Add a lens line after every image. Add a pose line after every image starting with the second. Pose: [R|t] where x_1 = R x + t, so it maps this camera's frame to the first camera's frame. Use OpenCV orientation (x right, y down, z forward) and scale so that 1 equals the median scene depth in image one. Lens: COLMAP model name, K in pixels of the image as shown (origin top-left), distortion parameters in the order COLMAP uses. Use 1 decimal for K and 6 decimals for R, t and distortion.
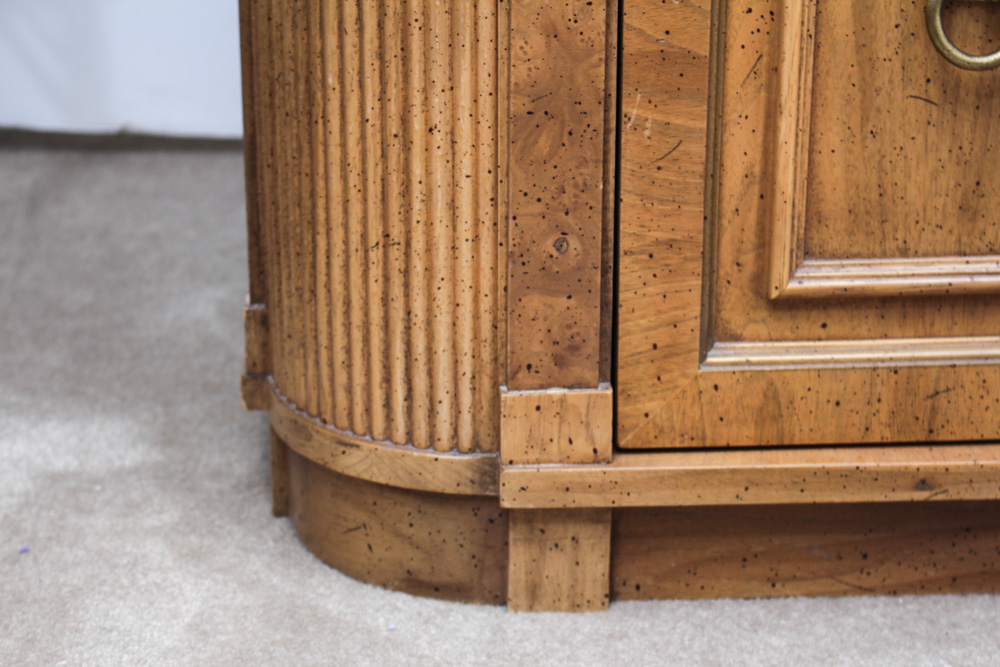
lens RADIAL K [[2364.6, 0, 491.4], [0, 2364.6, 338.3], [0, 0, 1]] dist [0.051404, 0.000000]
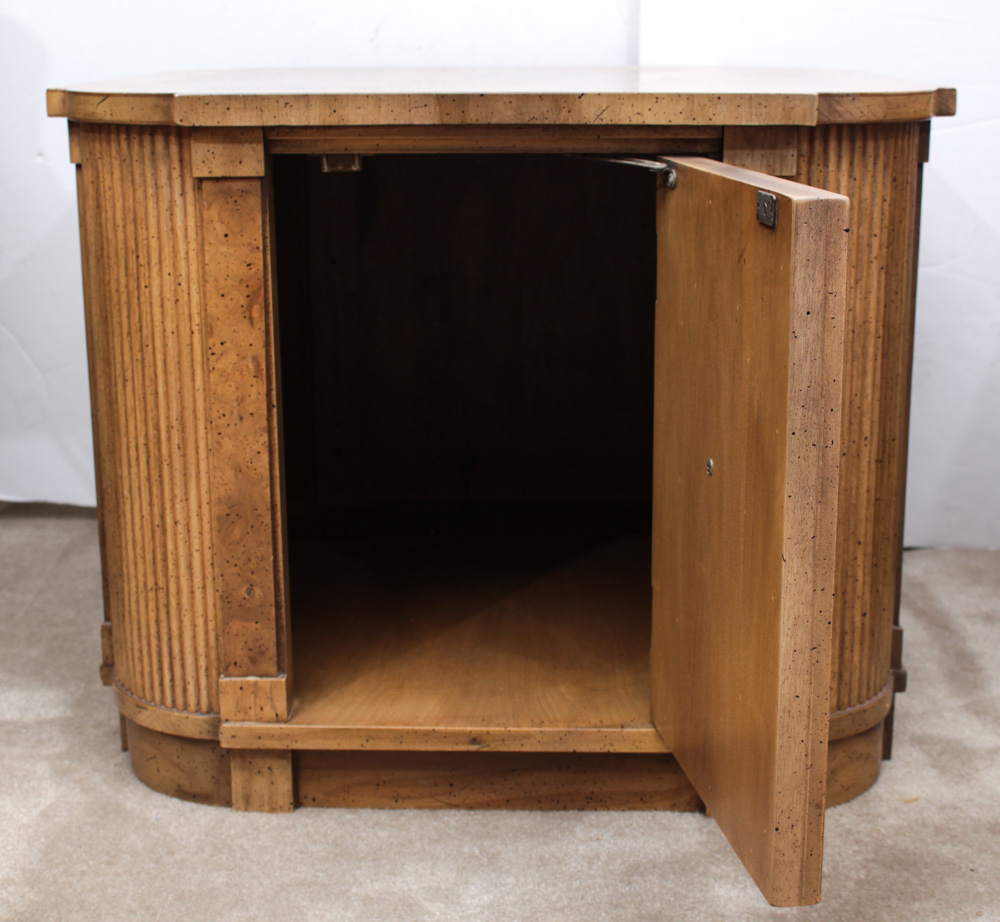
lens RADIAL K [[1835.7, 0, 469.8], [0, 1835.7, 453.8], [0, 0, 1]] dist [-0.082971, 0.000000]
pose [[0.995350, 0.013399, -0.095388, 0.301666], [-0.023331, 0.994326, -0.103782, -0.004937], [0.093456, 0.105525, 0.990015, -0.290555]]
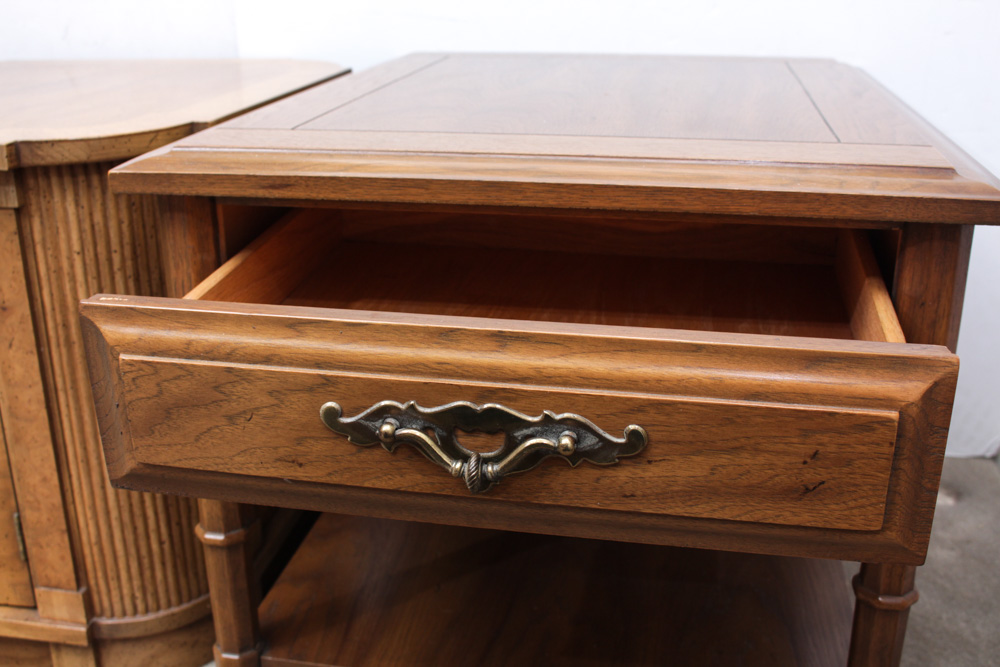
lens RADIAL K [[1125.4, 0, 486.3], [0, 1125.4, 319.1], [0, 0, 1]] dist [-0.088117, 0.000000]
pose [[0.971706, 0.061488, -0.228050, 0.956793], [-0.065007, 0.997853, -0.007945, -0.243986], [0.227072, 0.022545, 0.973617, 0.132687]]
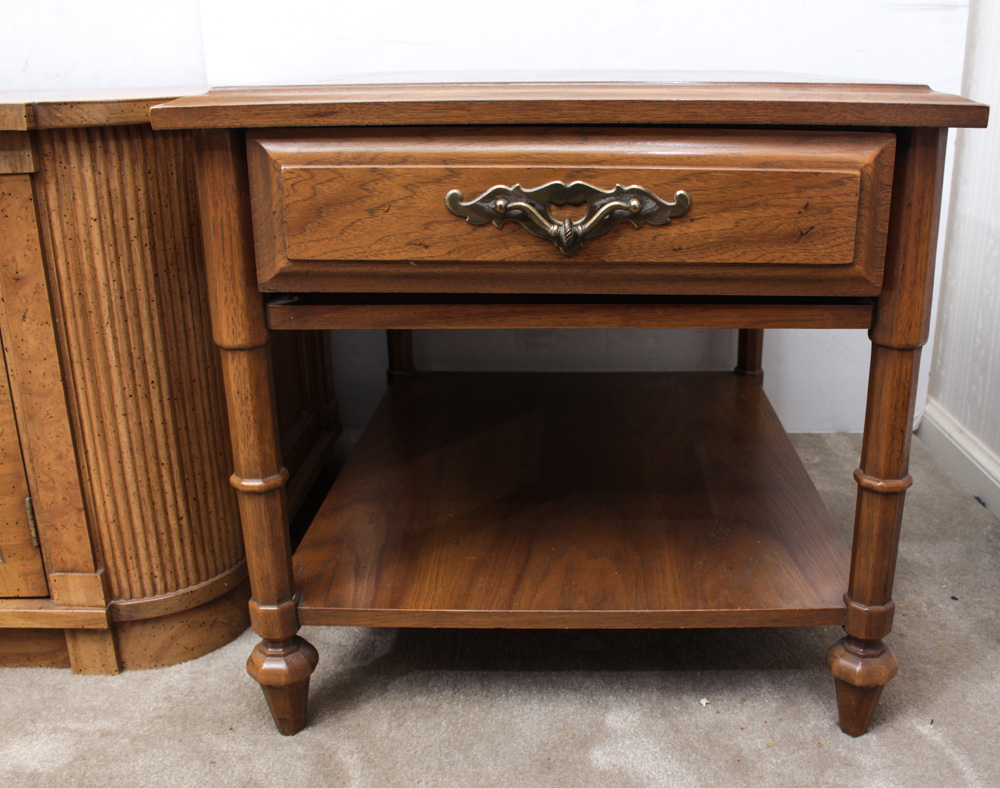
lens RADIAL K [[1065.4, 0, 584.7], [0, 1065.4, 385.8], [0, 0, 1]] dist [-0.099855, 0.000000]
pose [[0.998852, 0.005651, -0.047569, 0.868763], [-0.007590, 0.999144, -0.040677, -0.116932], [0.047298, 0.040991, 0.998039, 0.110314]]
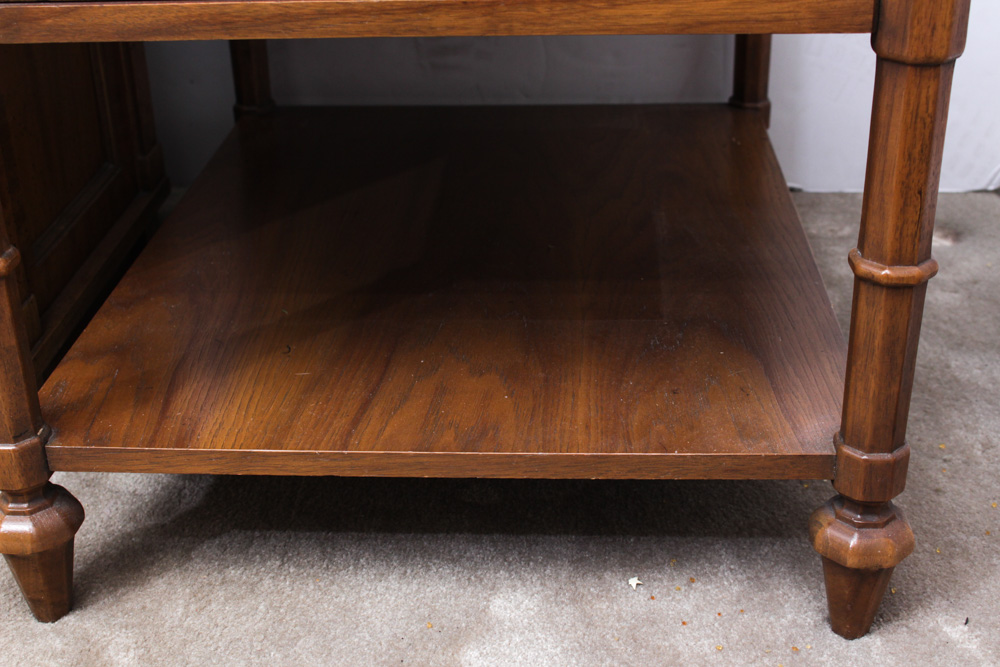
lens RADIAL K [[1431.0, 0, 494.0], [0, 1431.0, 325.4], [0, 0, 1]] dist [-0.038175, 0.000000]
pose [[0.993287, 0.015929, -0.114571, 0.943267], [-0.004638, 0.995161, 0.098147, -0.119525], [0.115580, -0.096957, 0.988555, 0.192763]]
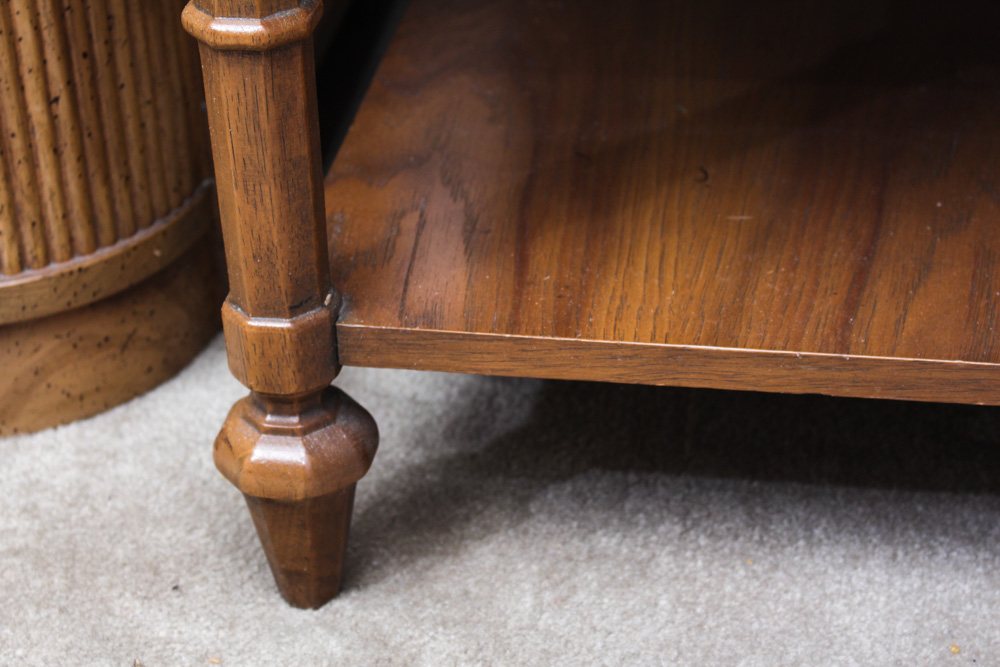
lens RADIAL K [[2268.5, 0, 492.4], [0, 2268.5, 331.4], [0, 0, 1]] dist [0.028845, 0.000000]
pose [[0.979287, 0.070178, -0.189925, 0.796425], [-0.032706, 0.980522, 0.193665, -0.120216], [0.199817, -0.183442, 0.962508, 0.220718]]
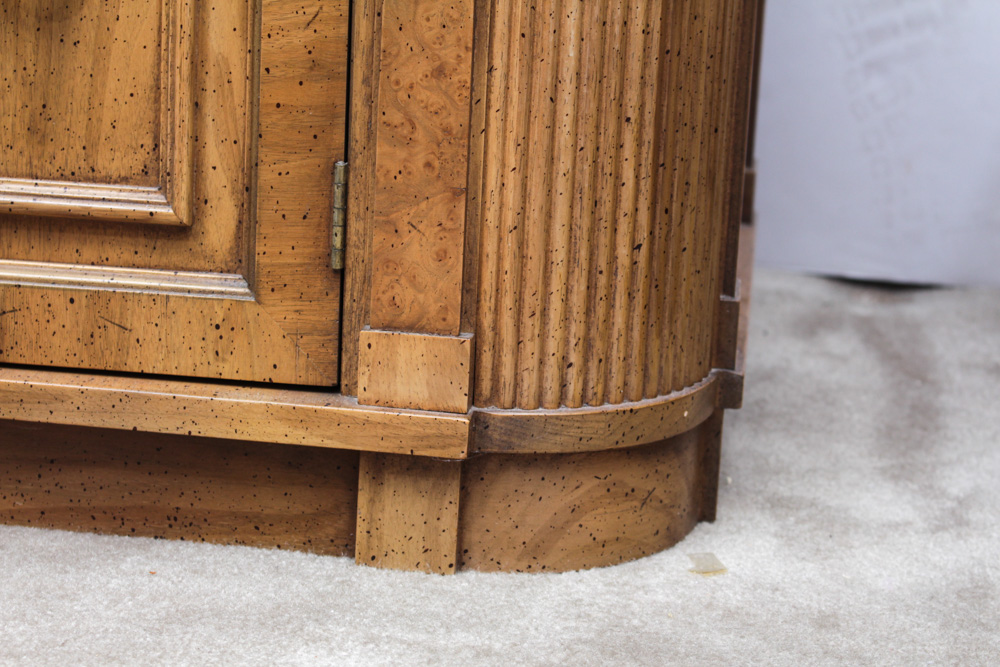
lens RADIAL K [[2480.5, 0, 493.2], [0, 2480.5, 338.9], [0, 0, 1]] dist [0.009944, 0.000000]
pose [[0.980663, 0.089493, -0.174044, 0.587731], [-0.108471, 0.988774, -0.102763, 0.122399], [0.162894, 0.119654, 0.979361, -0.005160]]
